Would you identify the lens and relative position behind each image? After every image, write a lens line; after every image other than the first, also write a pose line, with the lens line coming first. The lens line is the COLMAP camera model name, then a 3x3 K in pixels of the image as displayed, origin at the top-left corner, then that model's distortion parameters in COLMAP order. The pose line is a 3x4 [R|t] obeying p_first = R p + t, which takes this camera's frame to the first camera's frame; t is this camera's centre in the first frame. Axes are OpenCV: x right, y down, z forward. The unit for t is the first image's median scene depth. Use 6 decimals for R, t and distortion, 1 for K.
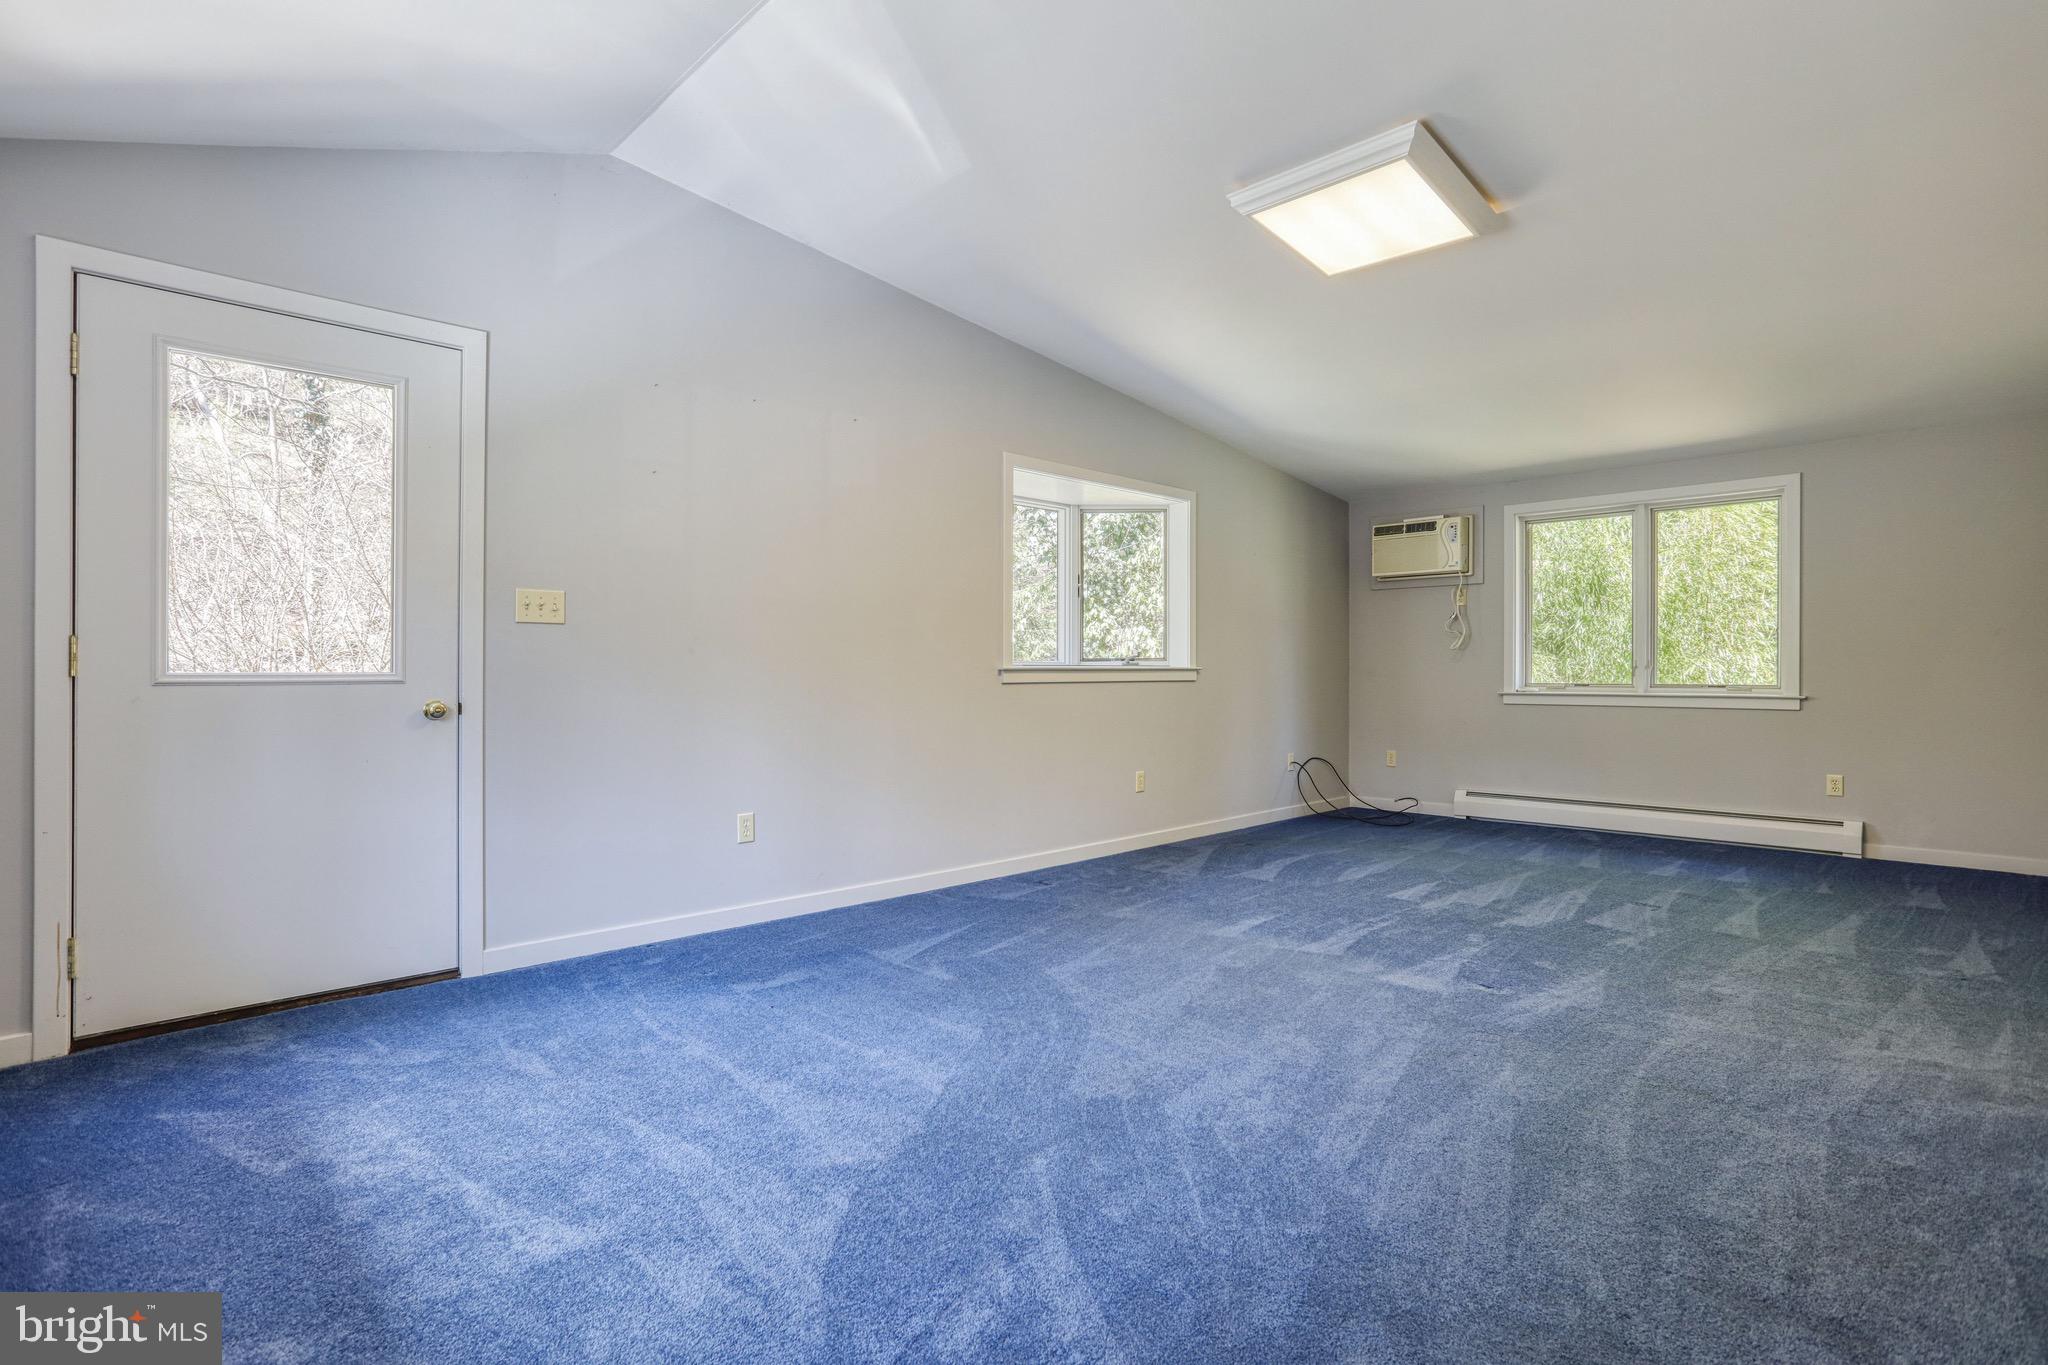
lens RADIAL K [[1001.2, 0, 1023.5], [0, 1001.2, 679.2], [0, 0, 1]] dist [0.000641, 0.003658]
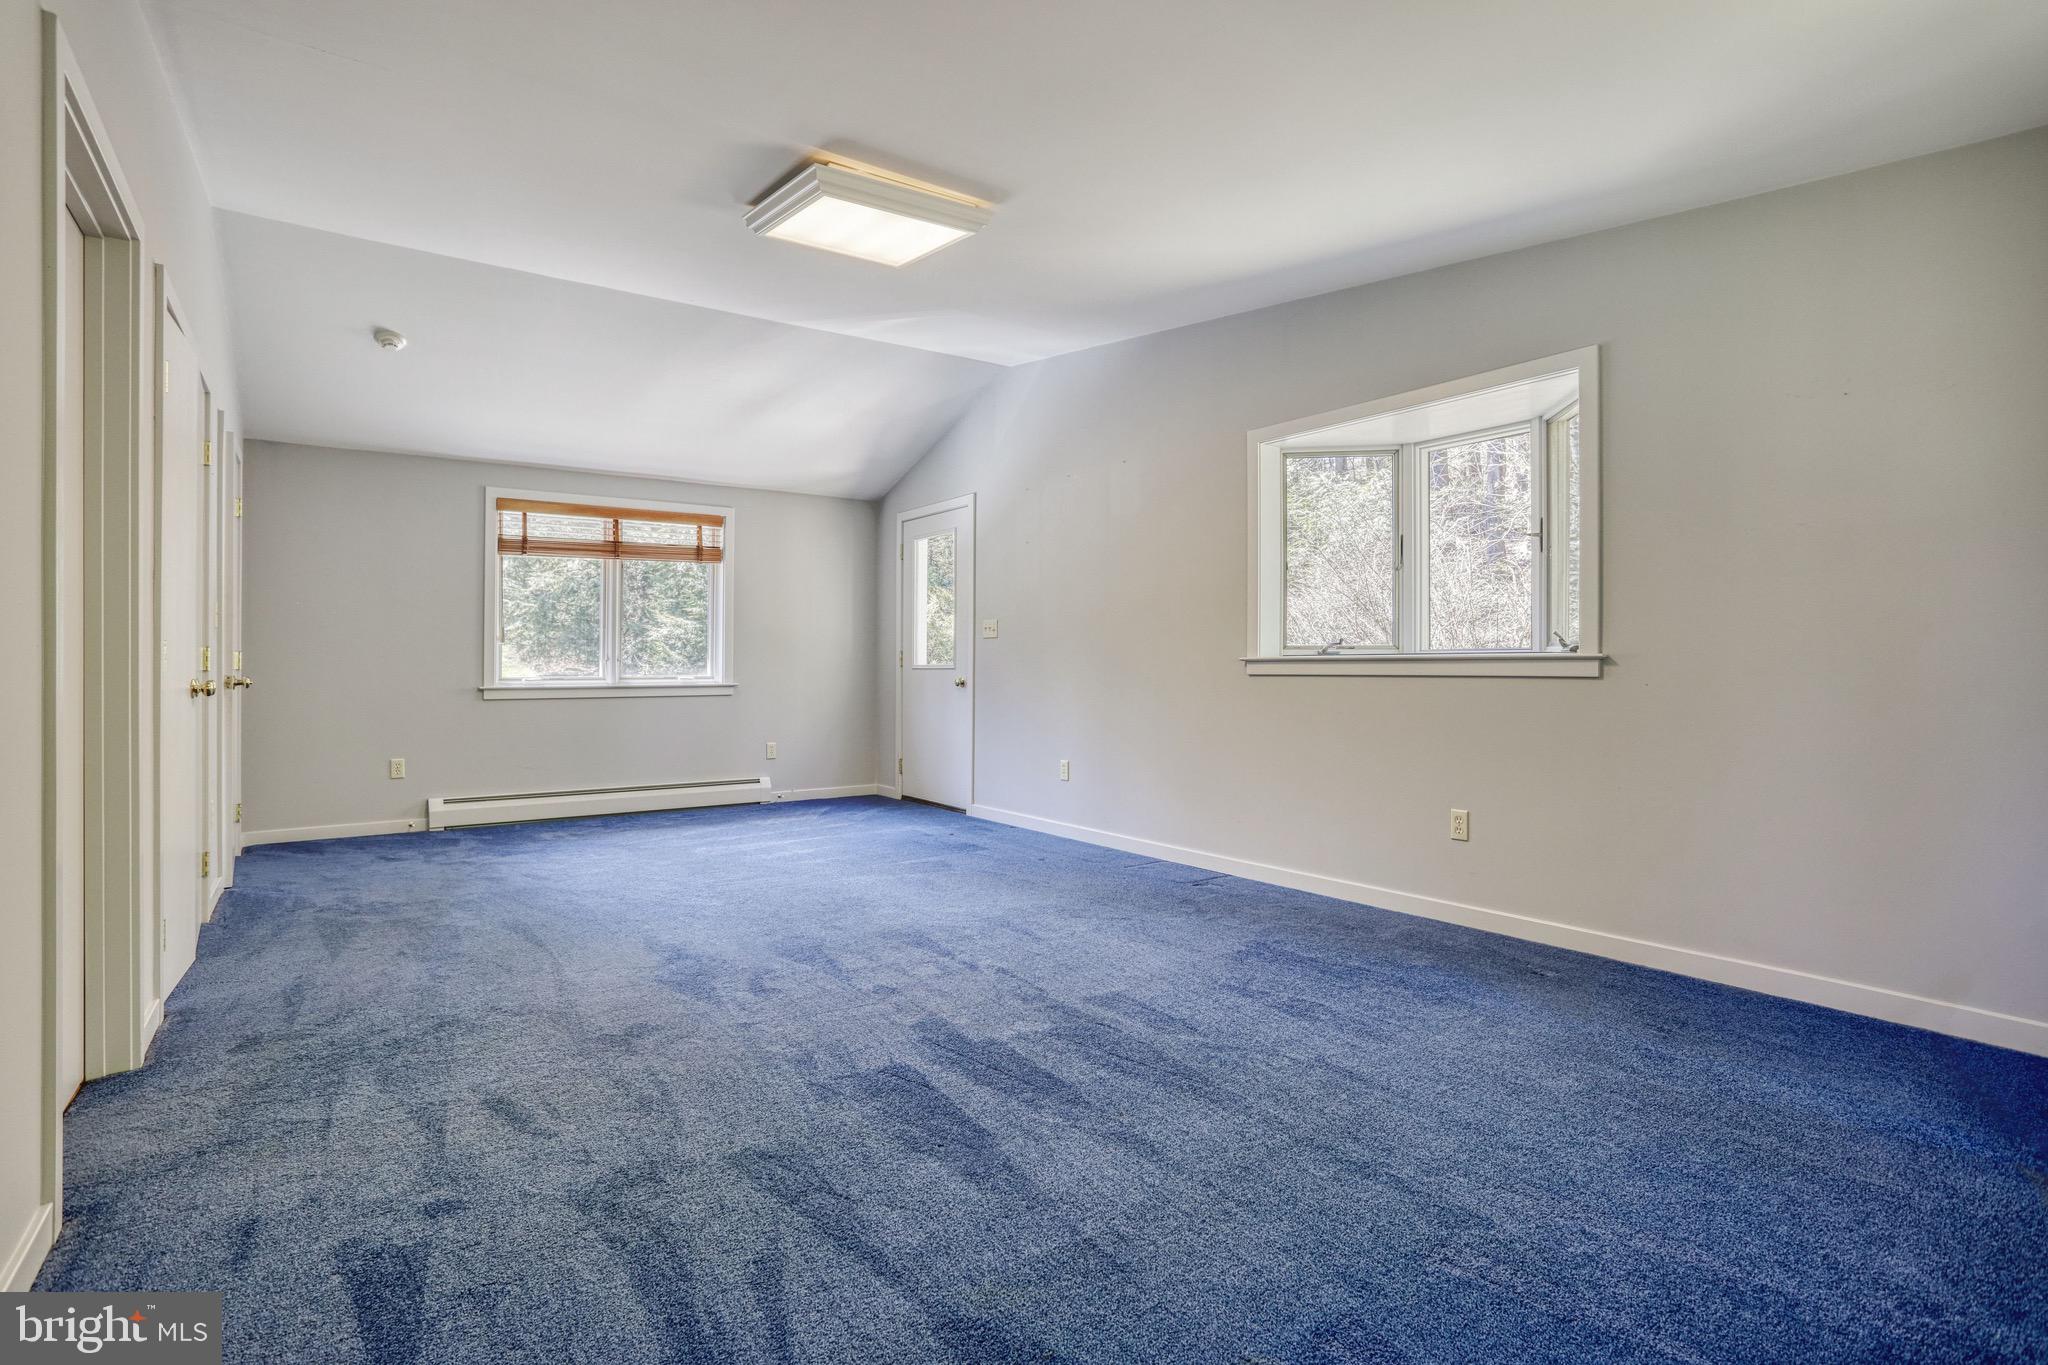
lens RADIAL K [[1001.2, 0, 1019.6], [0, 1001.2, 669.6], [0, 0, 1]] dist [0.000641, 0.003658]
pose [[-0.150528, 0.004678, -0.988595, 0.939948], [-0.006808, 0.999960, 0.005768, -0.005116], [0.988582, 0.007598, -0.150490, 0.926255]]
